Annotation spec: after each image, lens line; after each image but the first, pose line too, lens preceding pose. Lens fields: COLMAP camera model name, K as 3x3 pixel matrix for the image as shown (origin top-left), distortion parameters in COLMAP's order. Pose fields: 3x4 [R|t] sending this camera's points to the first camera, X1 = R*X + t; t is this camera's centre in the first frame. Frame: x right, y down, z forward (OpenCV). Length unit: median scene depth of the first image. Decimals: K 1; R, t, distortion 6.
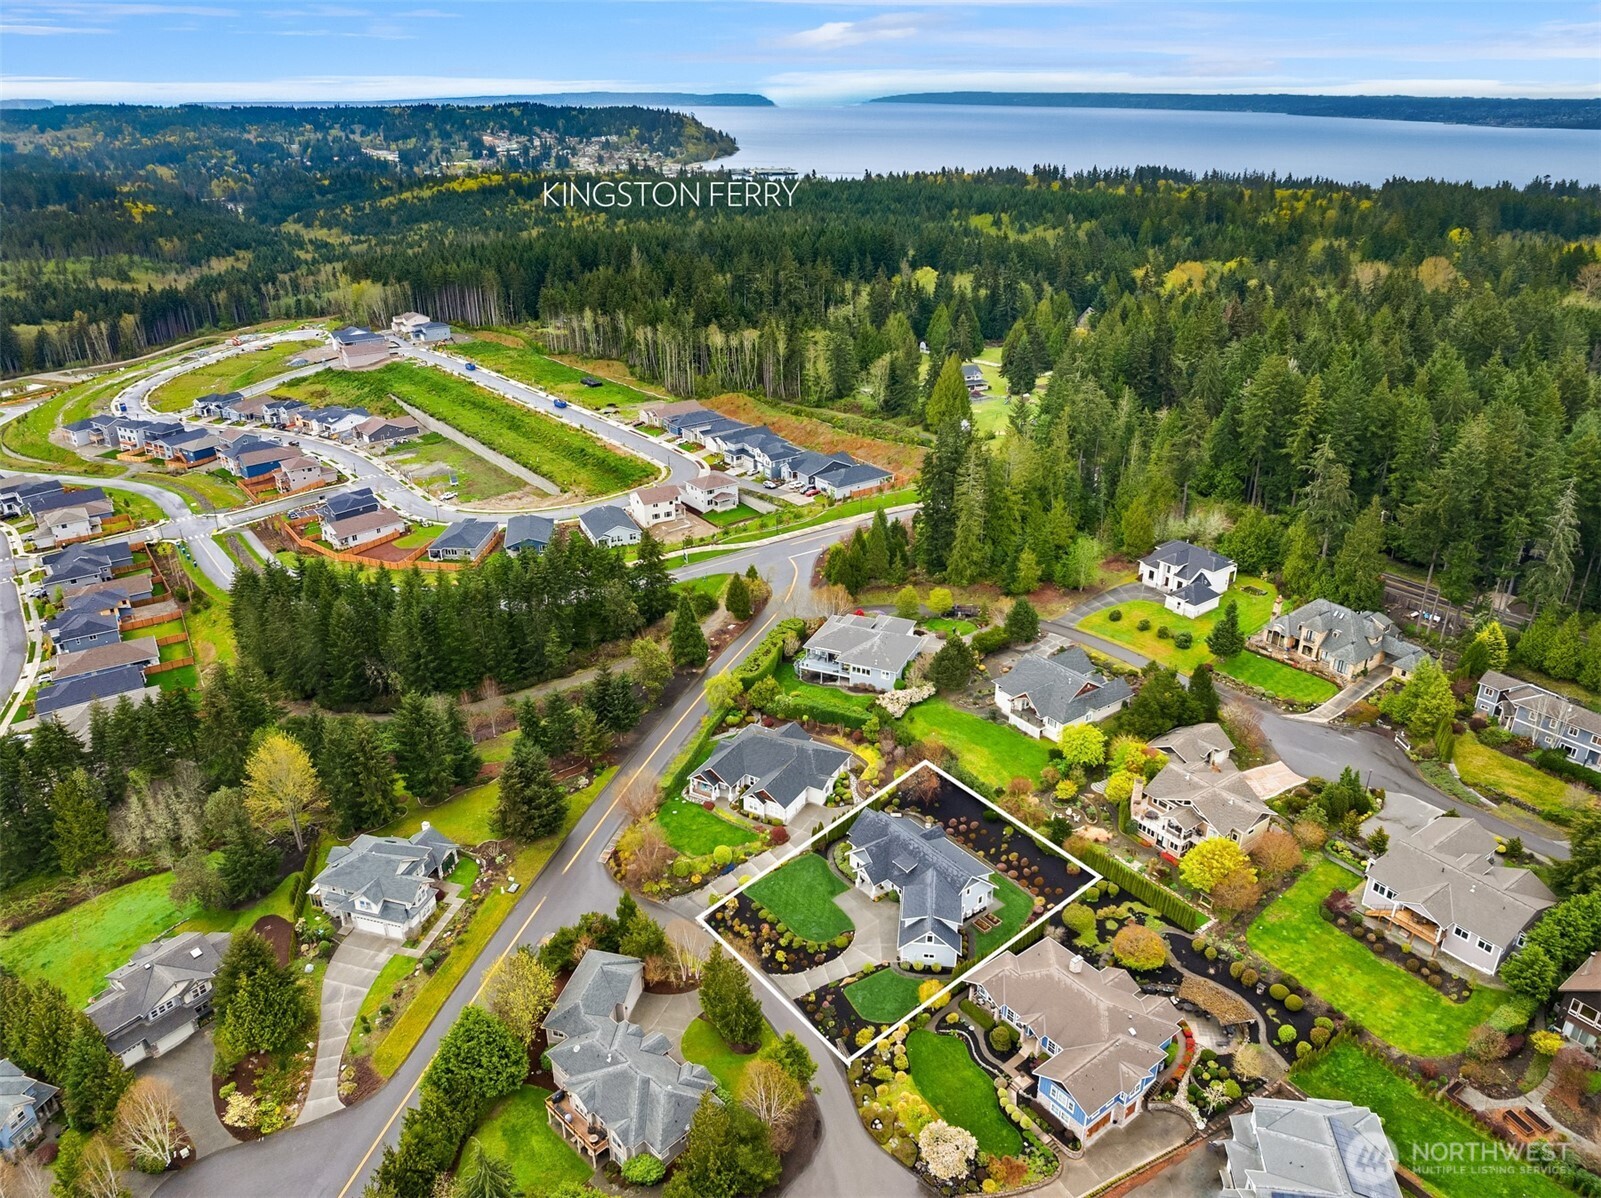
lens RADIAL K [[1145.5, 0, 793.3], [0, 1145.5, 597.3], [0, 0, 1]] dist [-0.036841, 0.014097]
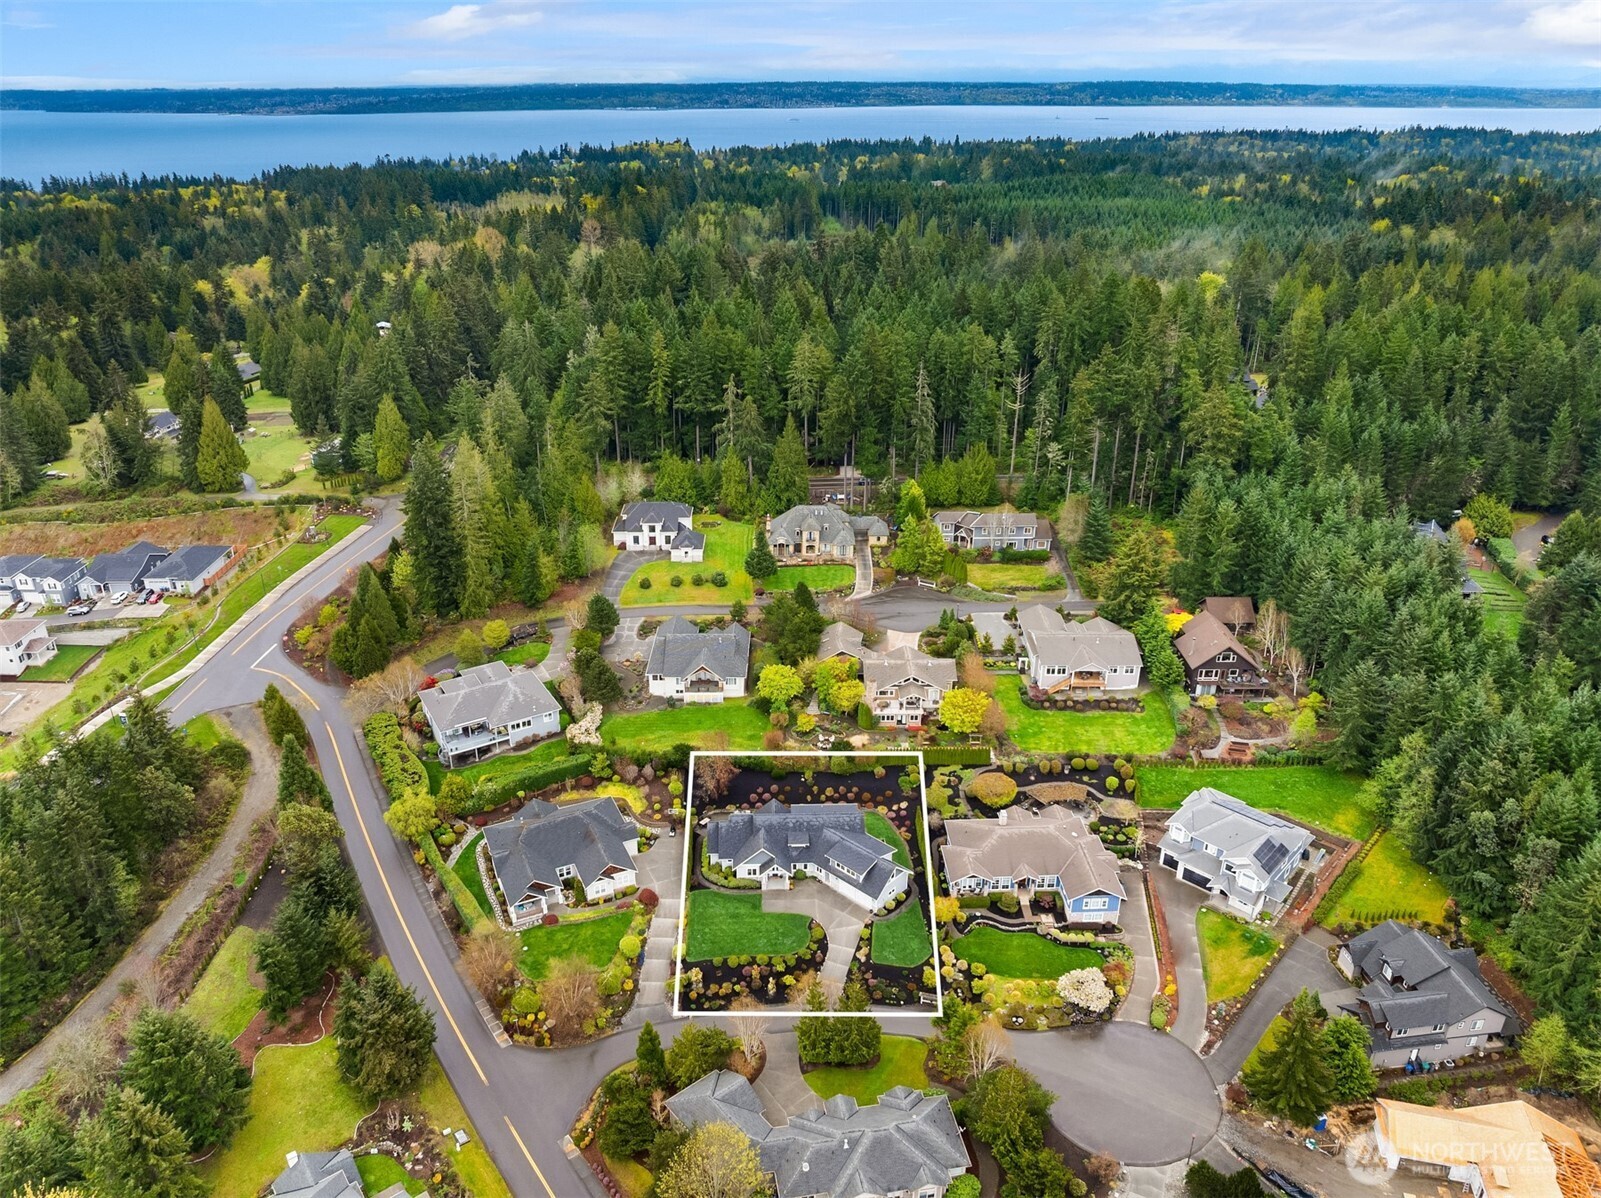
lens RADIAL K [[1145.5, 0, 793.5], [0, 1145.5, 596.3], [0, 0, 1]] dist [-0.036841, 0.014097]
pose [[0.581943, -0.339087, 0.739163, -0.490287], [0.335547, 0.928065, 0.161569, -0.113709], [-0.740777, 0.154000, 0.653860, 0.252847]]
